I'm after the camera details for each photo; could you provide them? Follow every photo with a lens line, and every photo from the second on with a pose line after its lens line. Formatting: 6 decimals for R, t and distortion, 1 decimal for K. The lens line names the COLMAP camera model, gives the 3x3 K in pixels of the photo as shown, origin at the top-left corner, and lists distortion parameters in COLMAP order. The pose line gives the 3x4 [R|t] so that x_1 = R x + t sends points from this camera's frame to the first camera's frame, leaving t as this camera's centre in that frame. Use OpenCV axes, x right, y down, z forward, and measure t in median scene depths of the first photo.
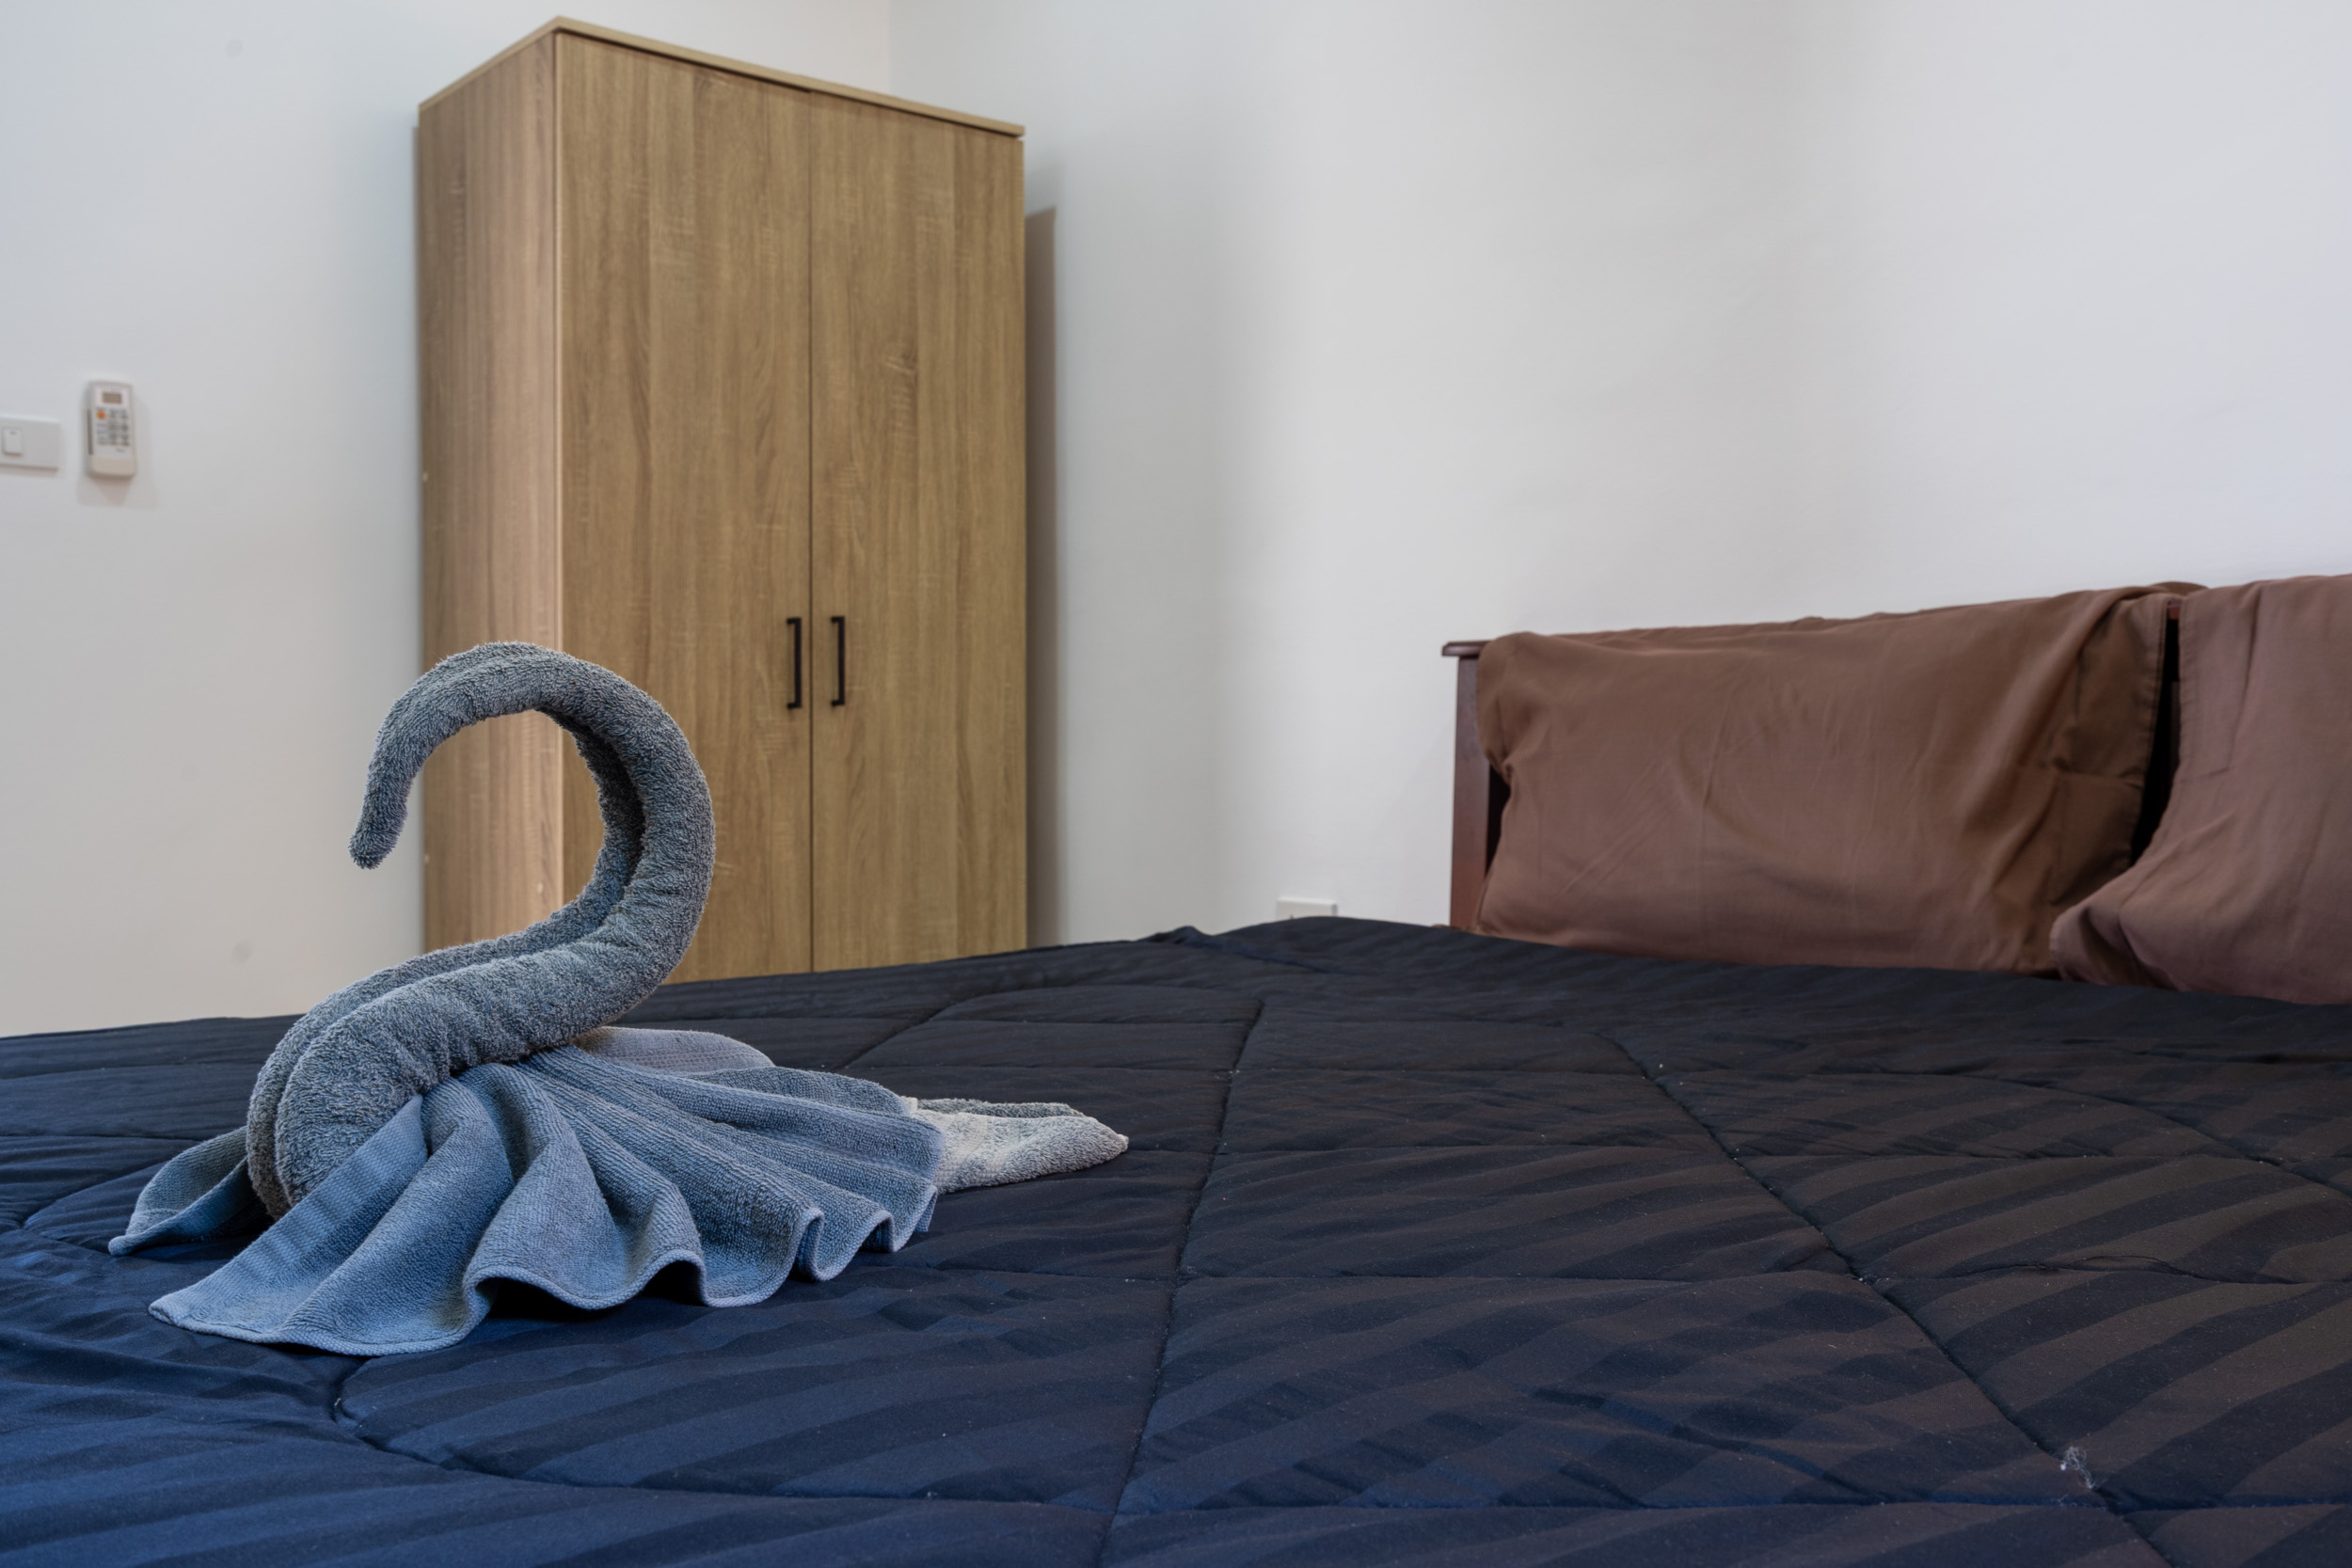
lens RADIAL K [[2090.9, 0, 1176.0], [0, 2090.9, 784.0], [0, 0, 1]] dist [0.010693, -0.007472]
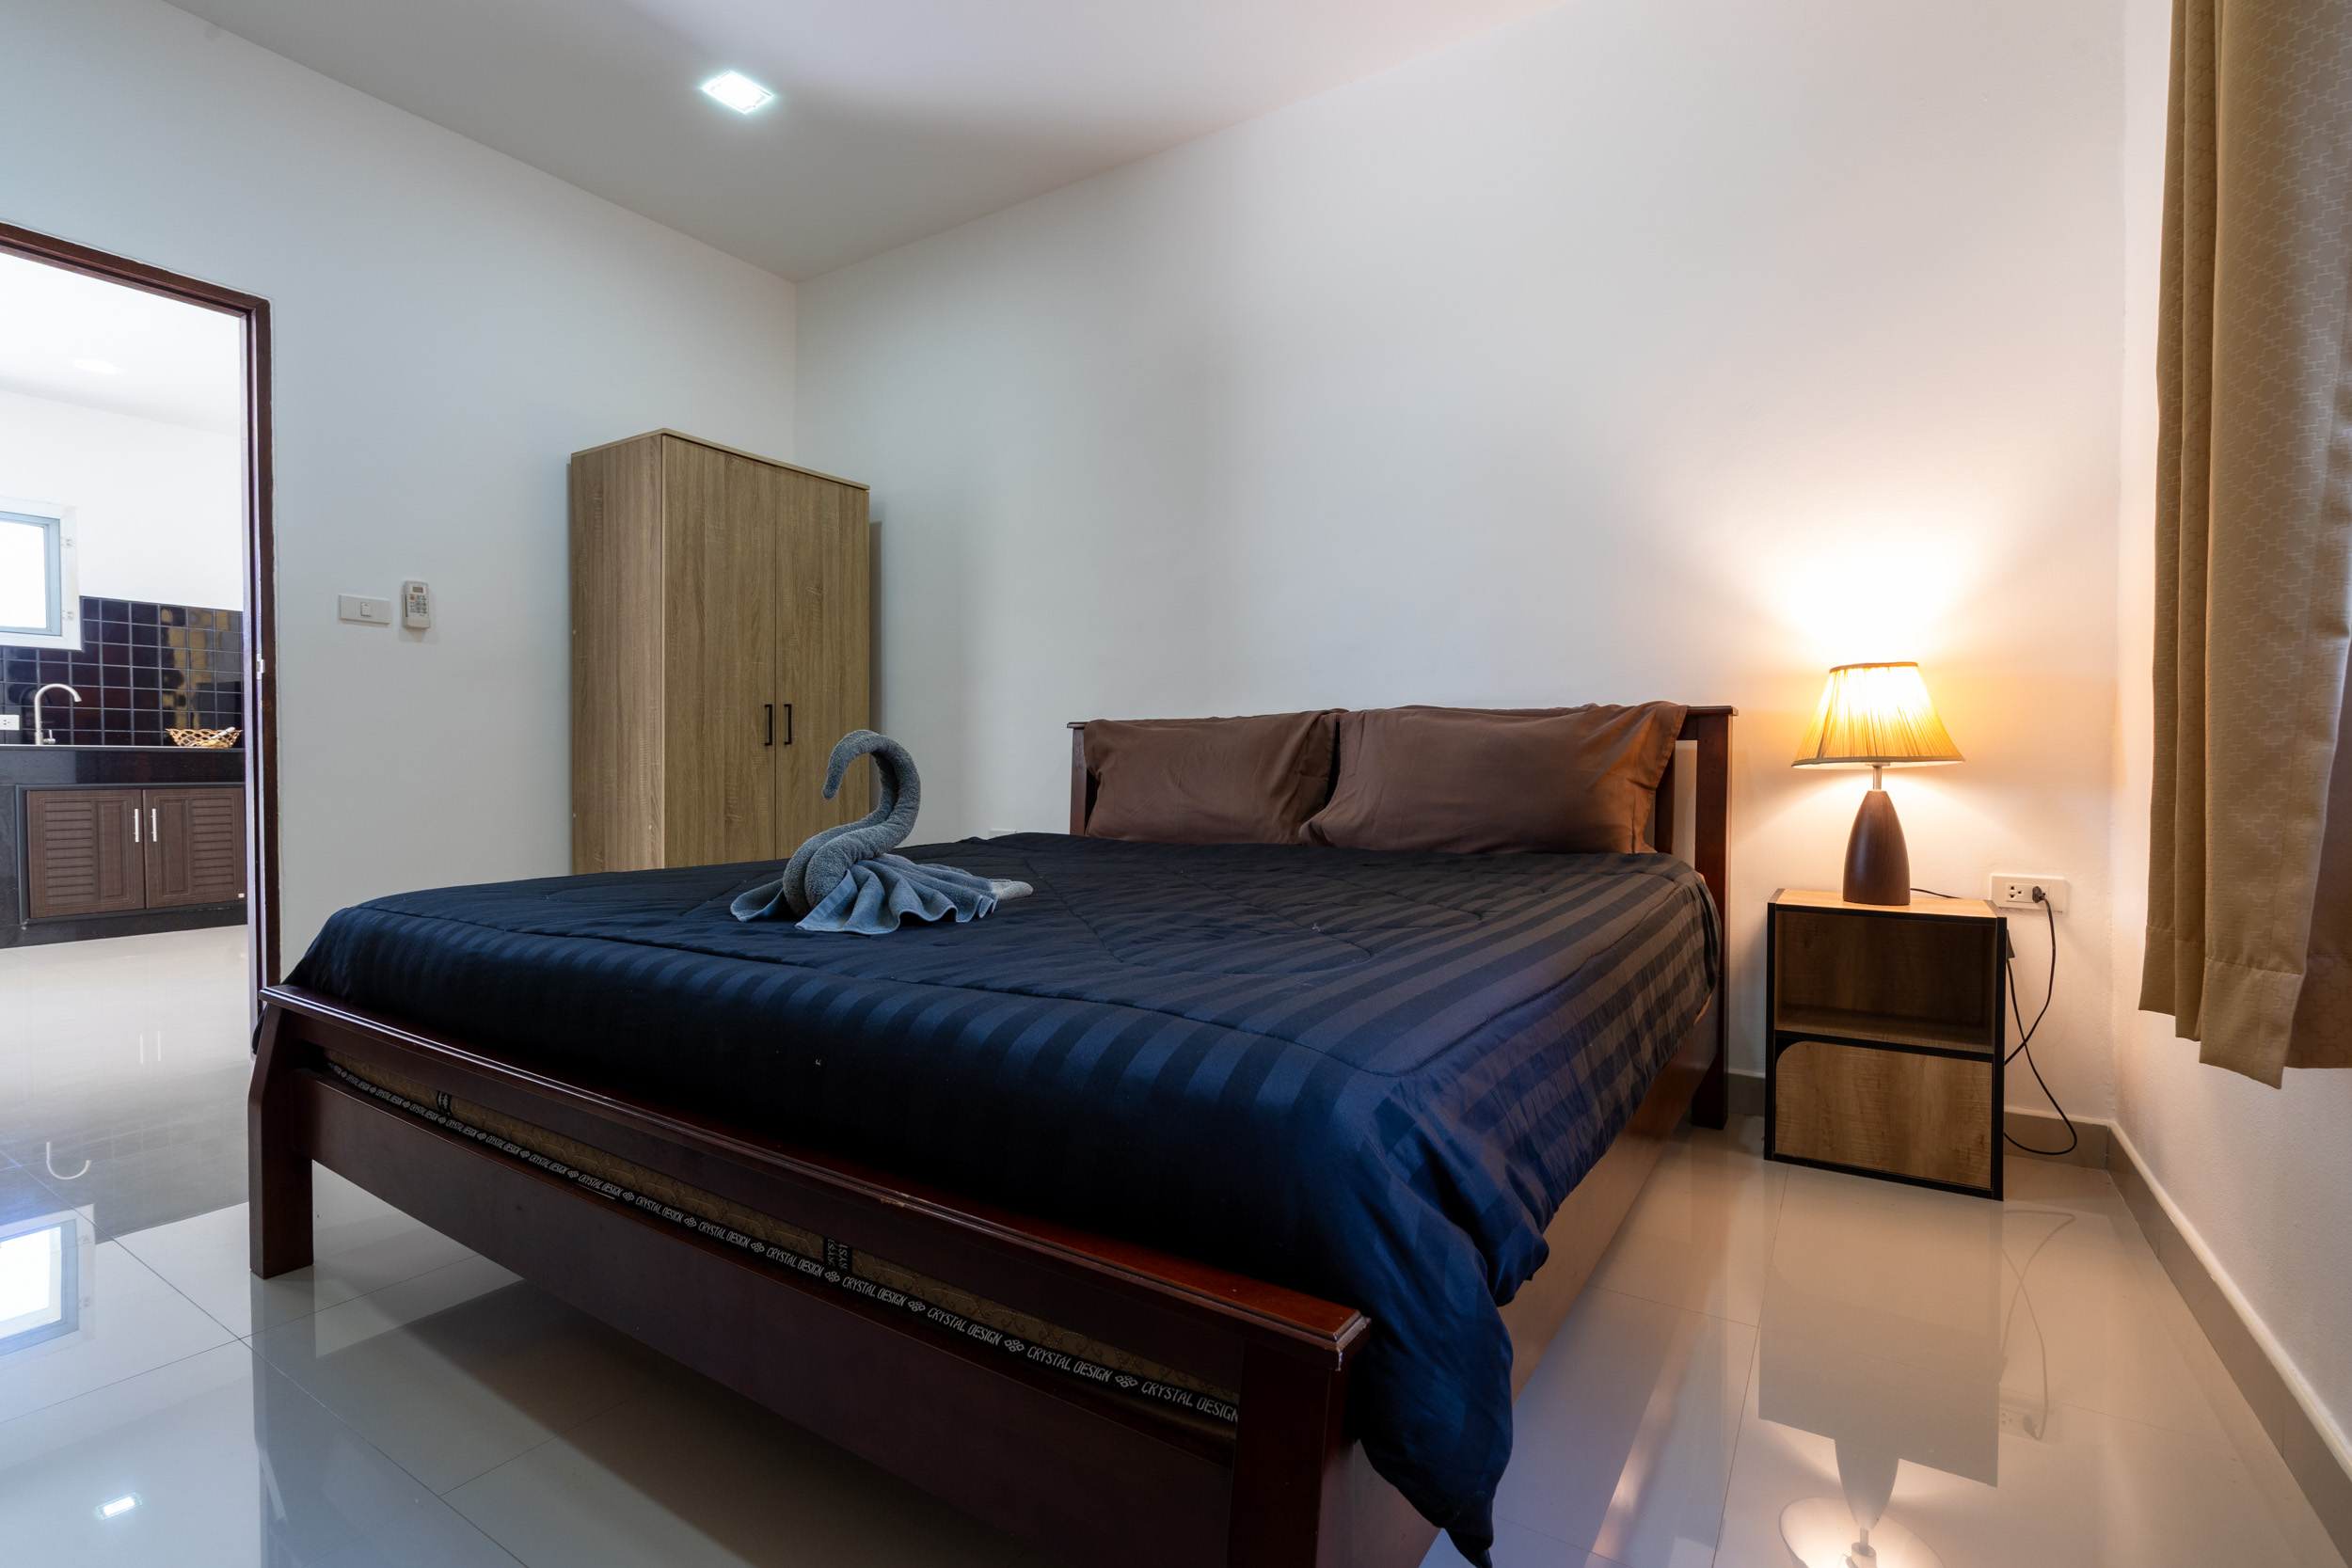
lens RADIAL K [[1064.8, 0, 1176.0], [0, 1064.8, 784.0], [0, 0, 1]] dist [0.017131, 0.000057]
pose [[0.957880, 0.001587, 0.287163, -0.100149], [-0.001596, 0.999999, -0.000203, 0.004272], [-0.287163, -0.000264, 0.957882, -0.214967]]
